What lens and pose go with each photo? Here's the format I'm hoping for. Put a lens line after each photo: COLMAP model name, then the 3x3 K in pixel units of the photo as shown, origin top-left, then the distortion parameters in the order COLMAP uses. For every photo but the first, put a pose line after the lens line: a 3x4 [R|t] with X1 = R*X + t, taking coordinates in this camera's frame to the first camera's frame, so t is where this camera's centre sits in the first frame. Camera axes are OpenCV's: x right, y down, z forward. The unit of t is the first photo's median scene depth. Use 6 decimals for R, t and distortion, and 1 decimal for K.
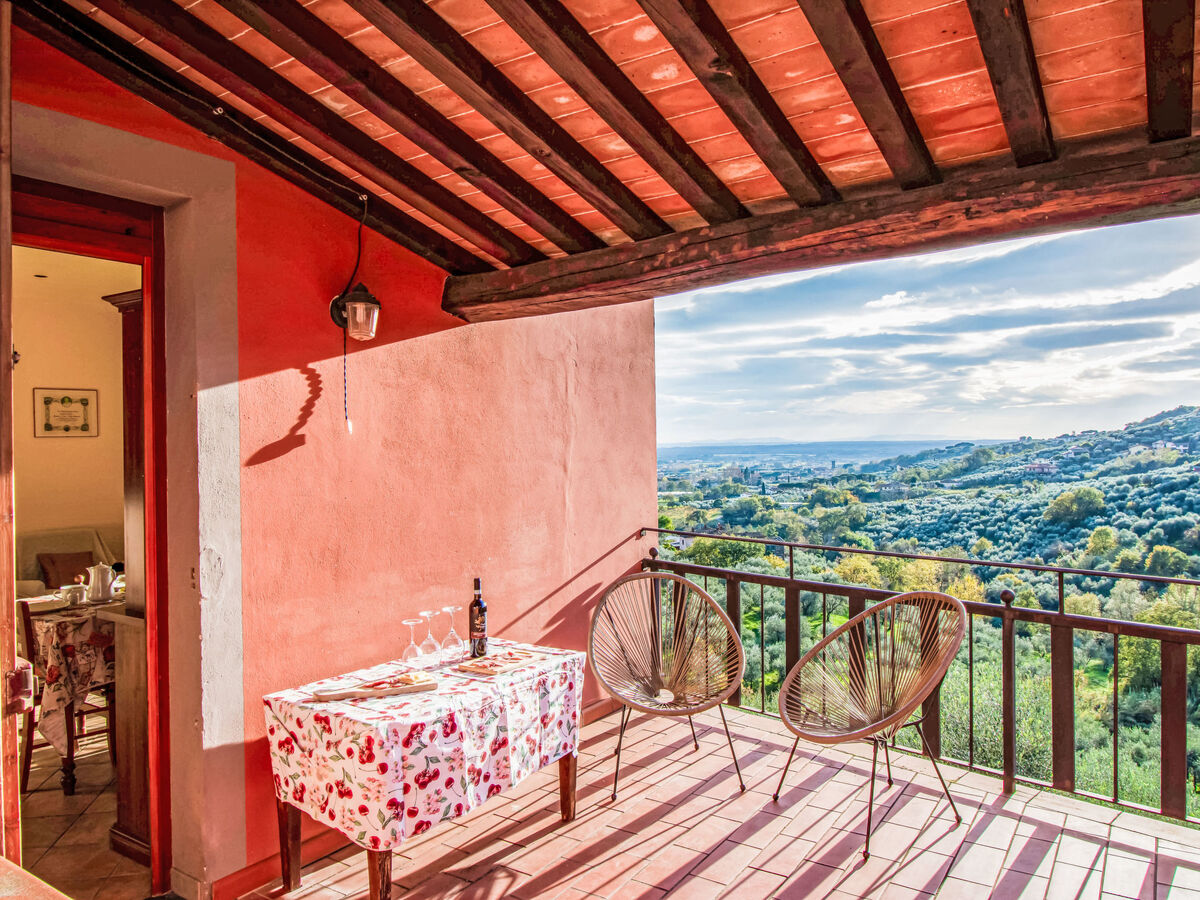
lens RADIAL K [[822.5, 0, 604.5], [0, 822.5, 467.5], [0, 0, 1]] dist [0.004862, -0.003447]
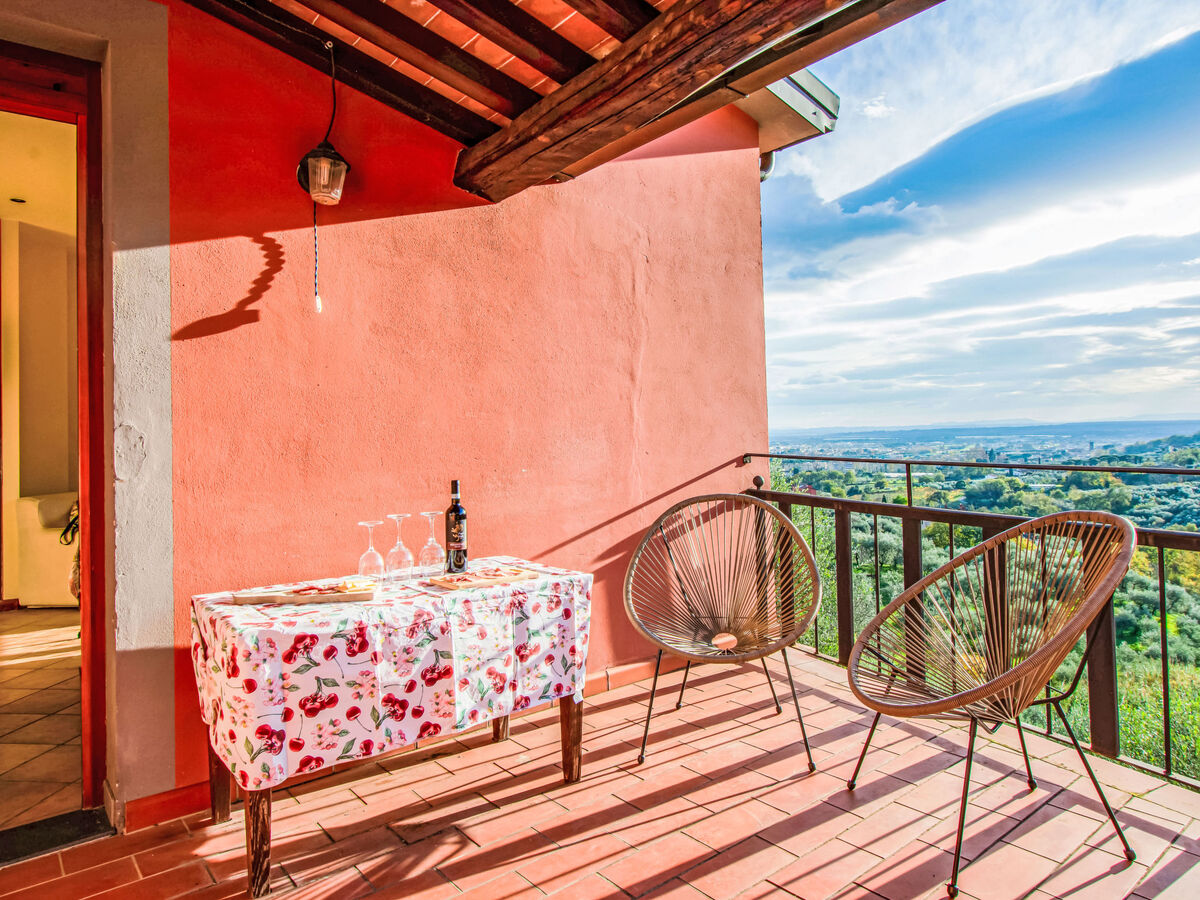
lens RADIAL K [[754.7, 0, 599.8], [0, 754.7, 427.2], [0, 0, 1]] dist [0.000464, 0.002589]
pose [[0.955155, -0.014926, -0.295731, 0.220438], [0.006906, 0.999580, -0.028145, 0.109090], [0.296027, 0.024841, 0.954856, 0.312819]]
